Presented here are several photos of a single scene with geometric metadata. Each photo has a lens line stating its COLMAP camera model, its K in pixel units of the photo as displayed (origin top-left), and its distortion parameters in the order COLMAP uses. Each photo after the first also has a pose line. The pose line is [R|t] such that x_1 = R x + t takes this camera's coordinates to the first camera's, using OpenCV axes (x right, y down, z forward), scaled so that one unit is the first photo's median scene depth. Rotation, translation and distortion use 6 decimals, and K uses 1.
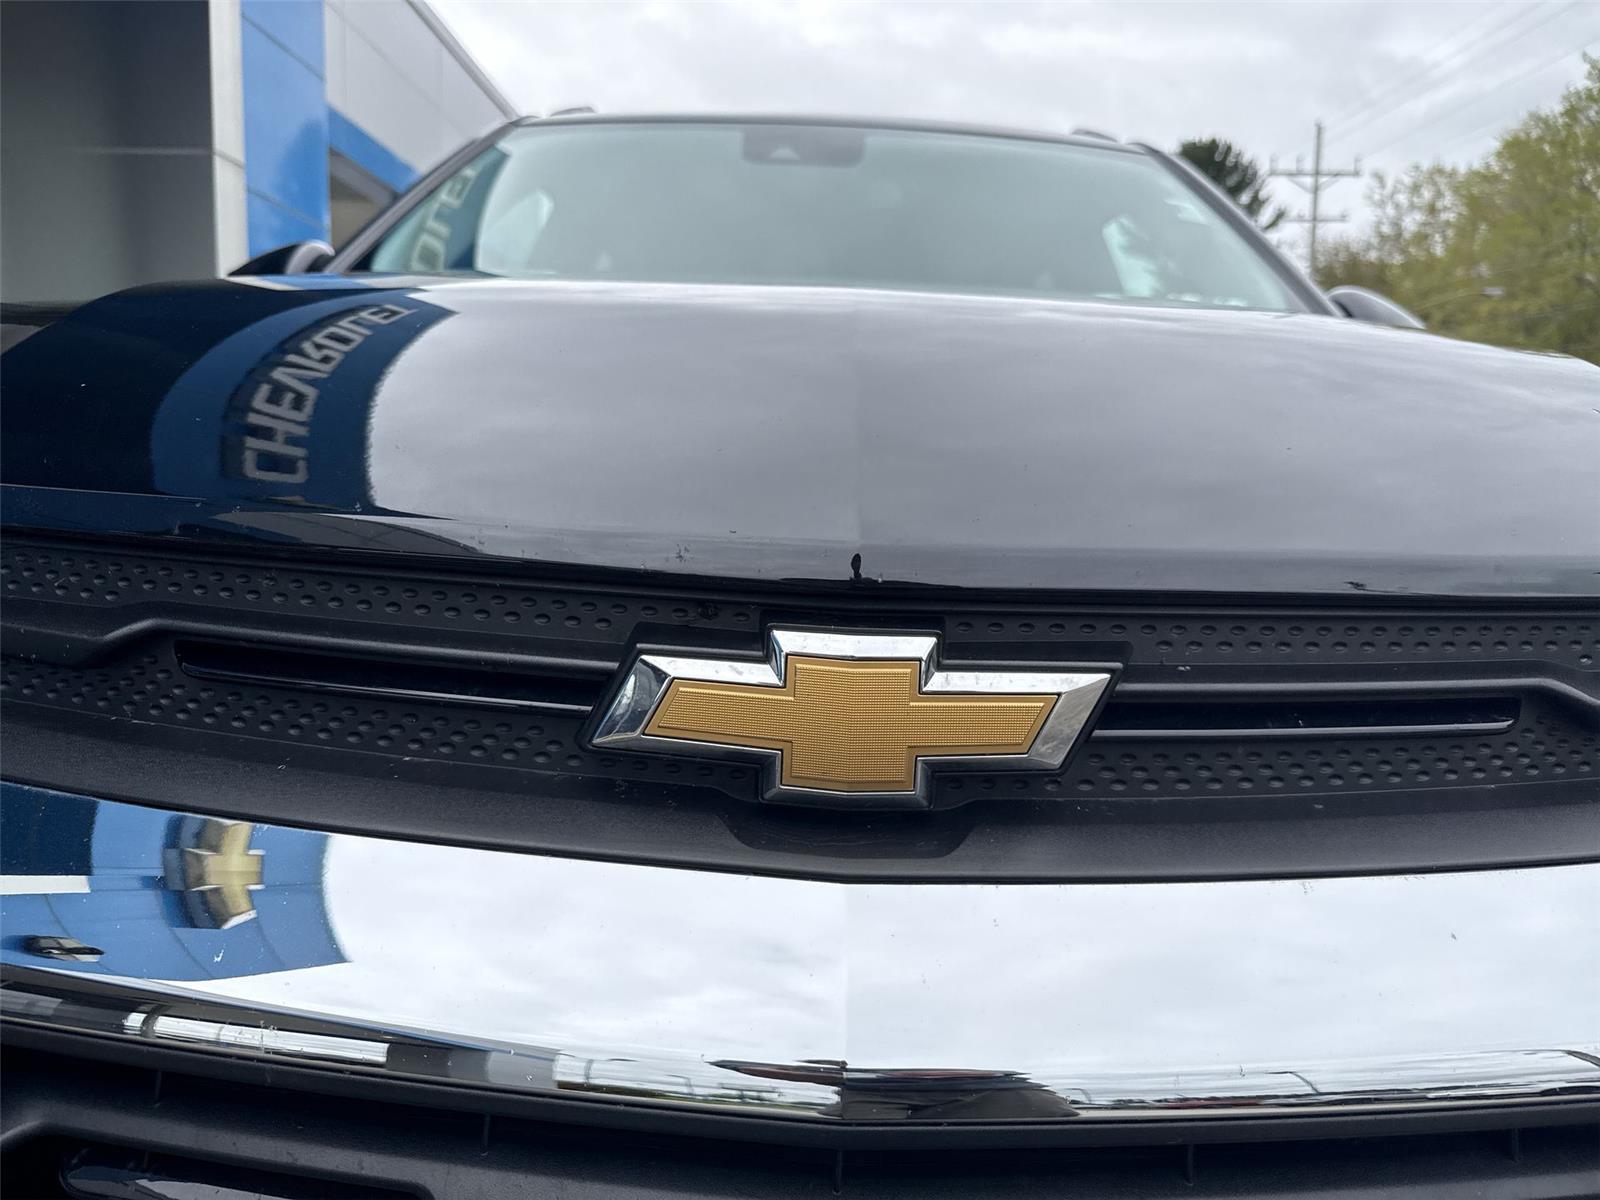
lens RADIAL K [[1154.9, 0, 817.1], [0, 1154.9, 609.8], [0, 0, 1]] dist [0.011951, -0.017477]
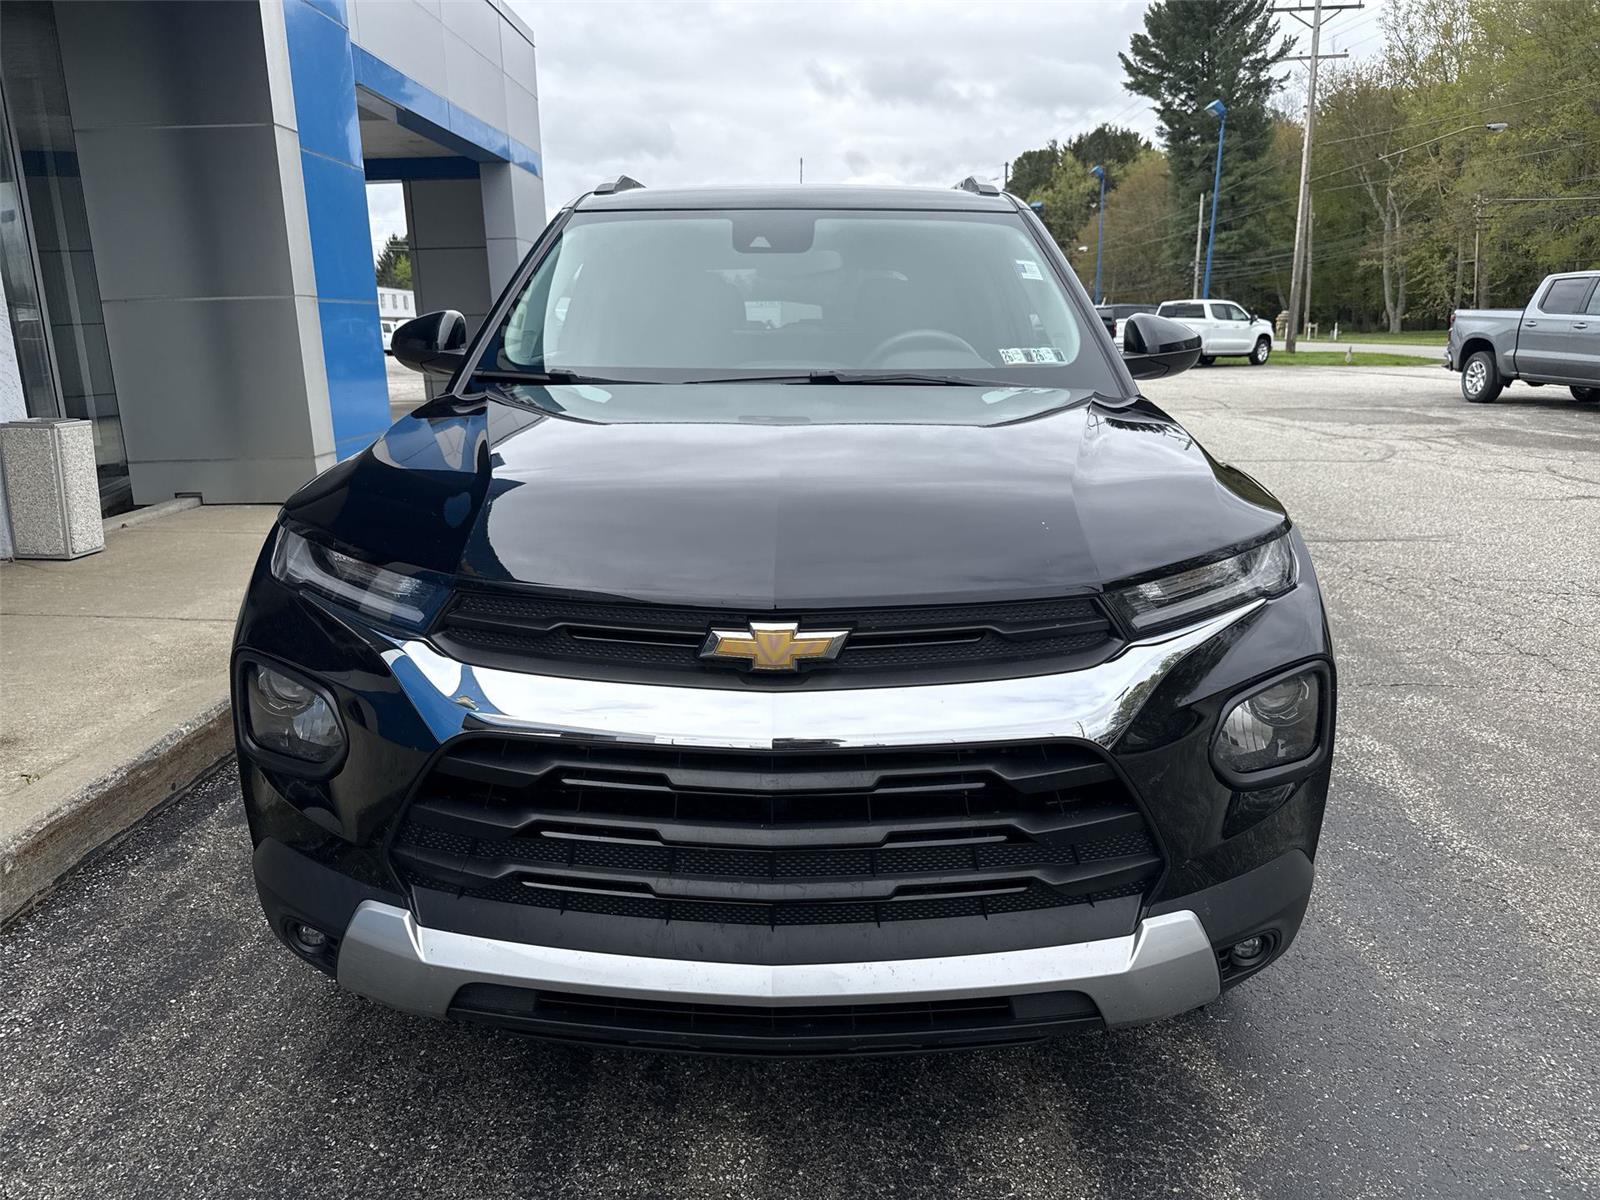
lens RADIAL K [[1154.9, 0, 793.0], [0, 1154.9, 593.6], [0, 0, 1]] dist [0.011951, -0.017477]
pose [[0.998763, -0.037469, -0.032678, 0.196079], [0.040684, 0.993745, 0.104003, -0.403793], [0.028577, -0.105204, 0.994040, -2.317190]]
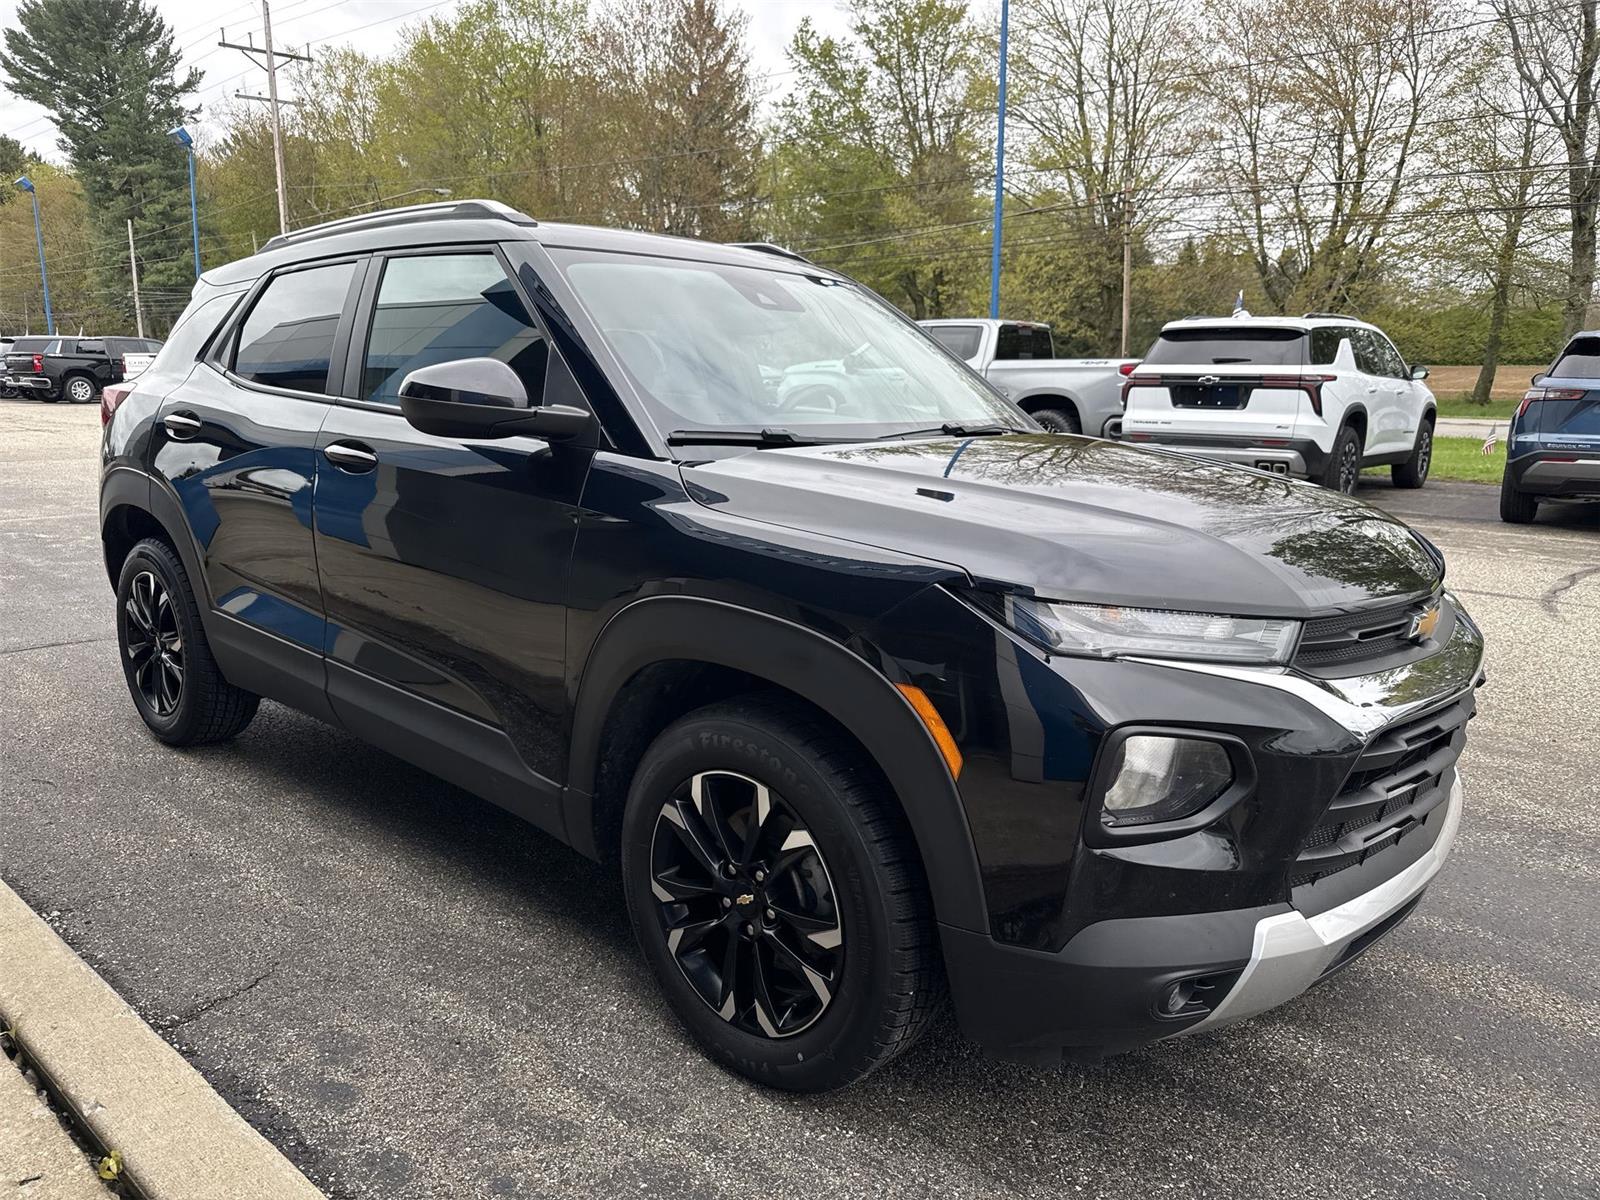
lens RADIAL K [[1154.9, 0, 789.0], [0, 1154.9, 598.8], [0, 0, 1]] dist [0.011951, -0.017477]
pose [[0.662870, -0.178264, 0.727204, -5.149475], [0.104568, 0.983766, 0.145839, -1.007361], [-0.741396, -0.020630, 0.670750, -0.325619]]
